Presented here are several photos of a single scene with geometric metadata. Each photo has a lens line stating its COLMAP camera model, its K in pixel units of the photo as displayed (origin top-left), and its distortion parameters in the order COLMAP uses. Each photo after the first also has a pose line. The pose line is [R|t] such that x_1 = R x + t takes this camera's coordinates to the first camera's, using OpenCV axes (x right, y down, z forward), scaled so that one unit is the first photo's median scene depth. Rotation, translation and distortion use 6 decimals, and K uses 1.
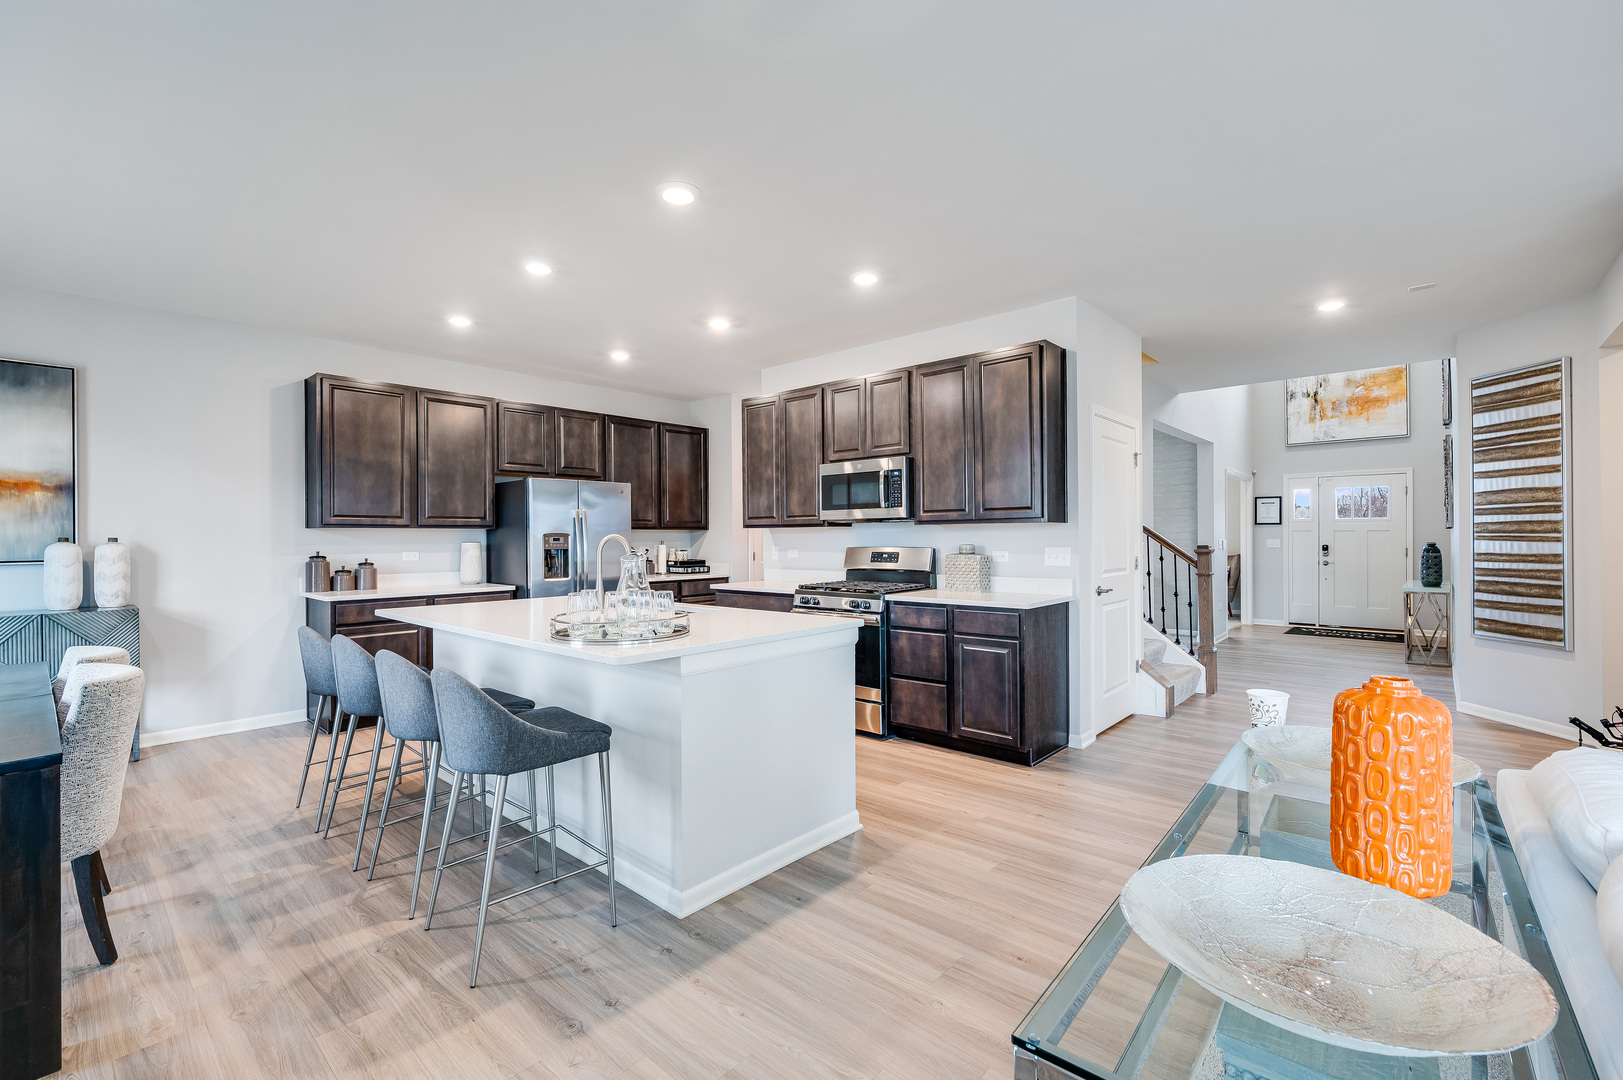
lens RADIAL K [[693.7, 0, 803.0], [0, 693.7, 536.5], [0, 0, 1]] dist [-0.003634, 0.001021]
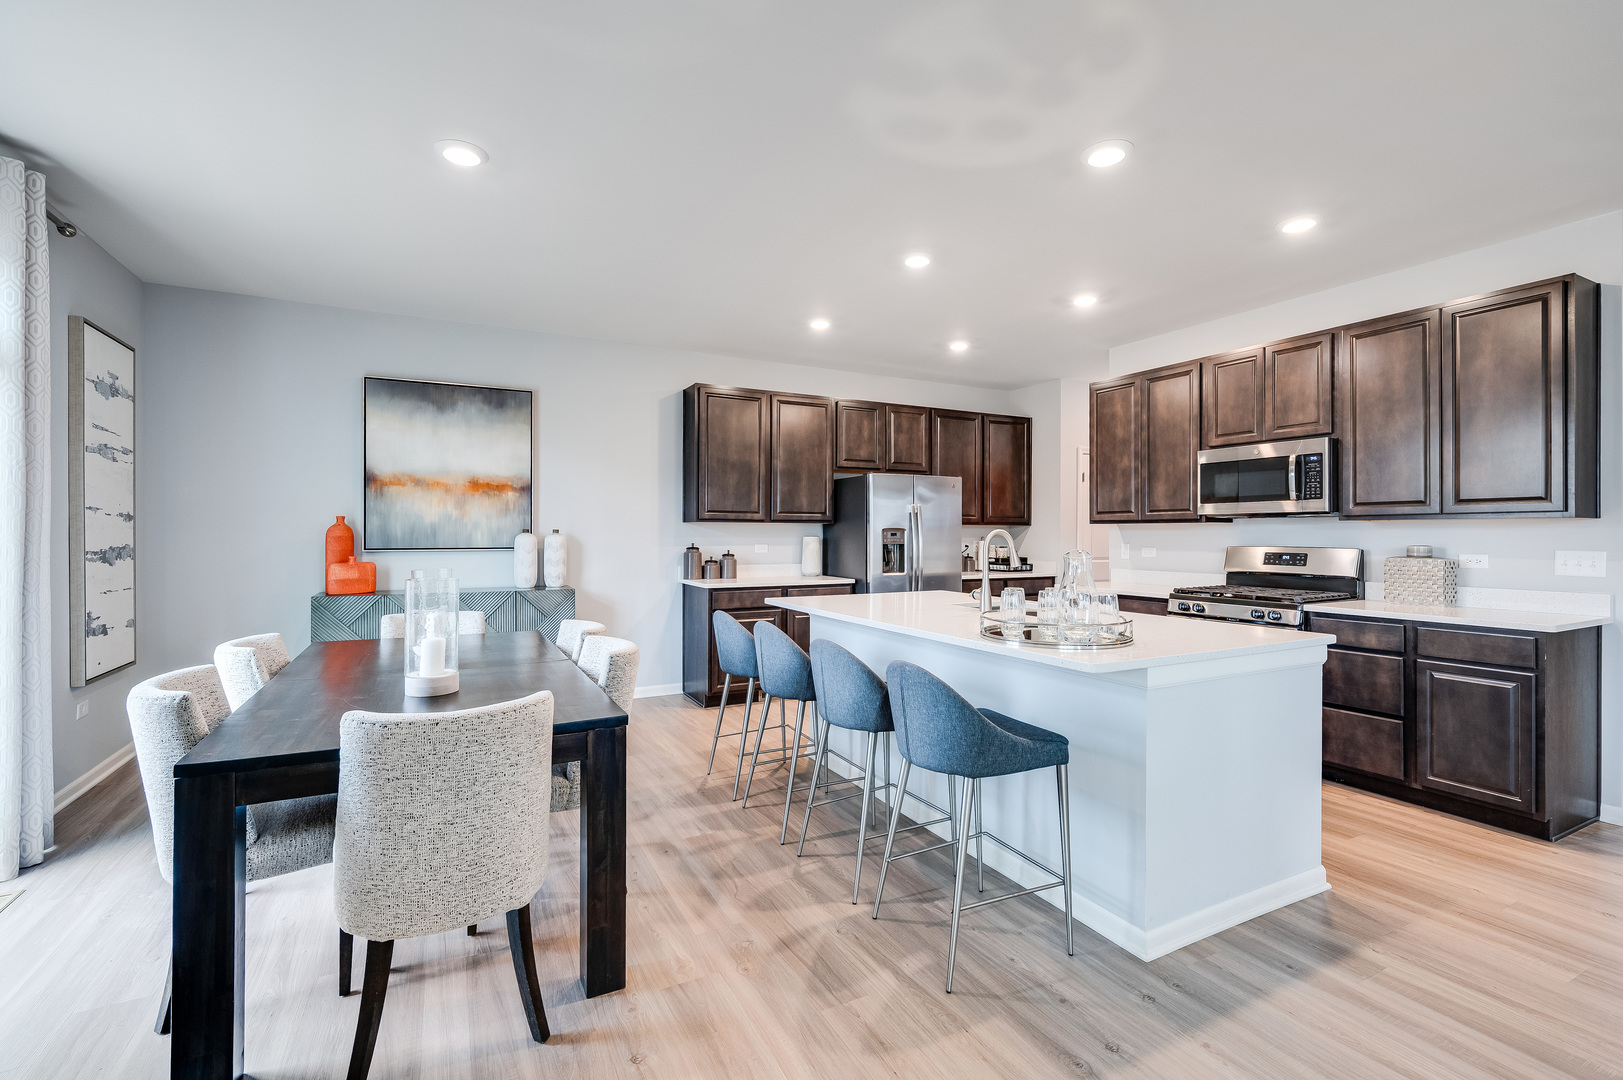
lens RADIAL K [[705.2, 0, 810.4], [0, 705.2, 533.9], [0, 0, 1]] dist [0.002996, -0.000958]
pose [[0.937393, 0.008935, -0.348160, -0.135683], [-0.008135, 0.999960, 0.003761, 0.000994], [0.348179, -0.000693, 0.937428, -0.000501]]
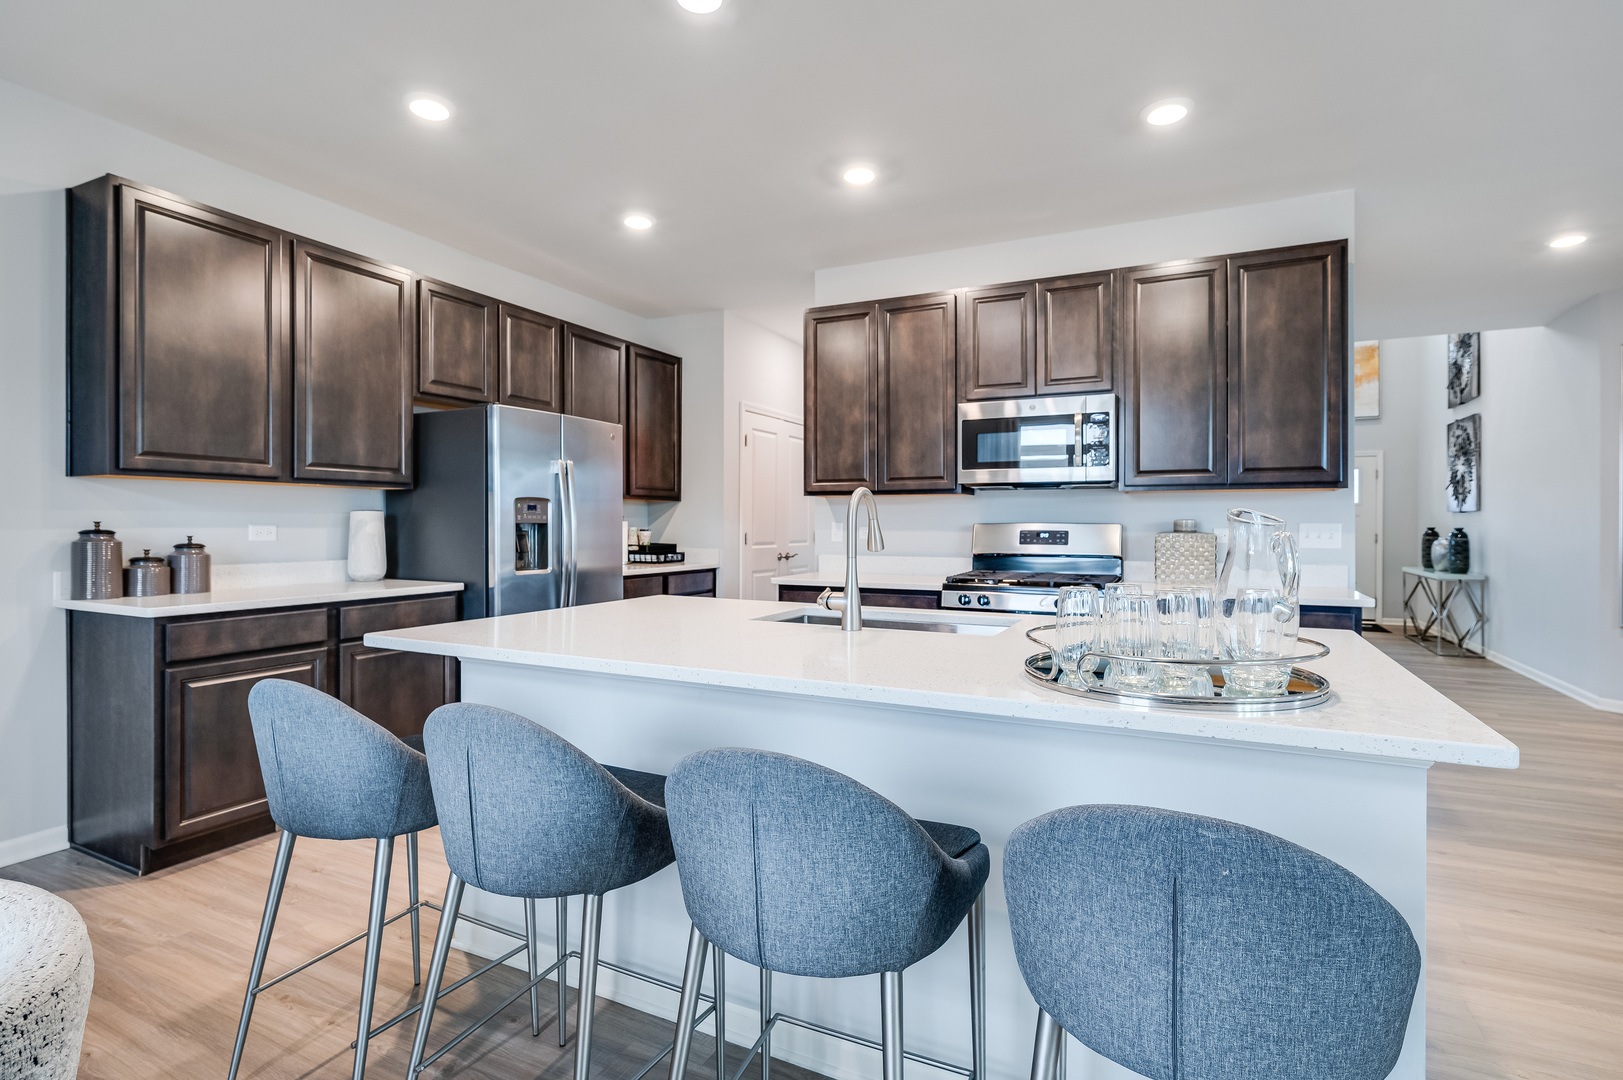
lens RADIAL K [[790.8, 0, 810.9], [0, 790.8, 525.4], [0, 0, 1]] dist [-0.004319, -0.000637]
pose [[0.963158, 0.008214, 0.268812, -0.366572], [-0.009070, 0.999957, 0.001941, 0.020082], [-0.268784, -0.004308, 0.963191, 0.304559]]
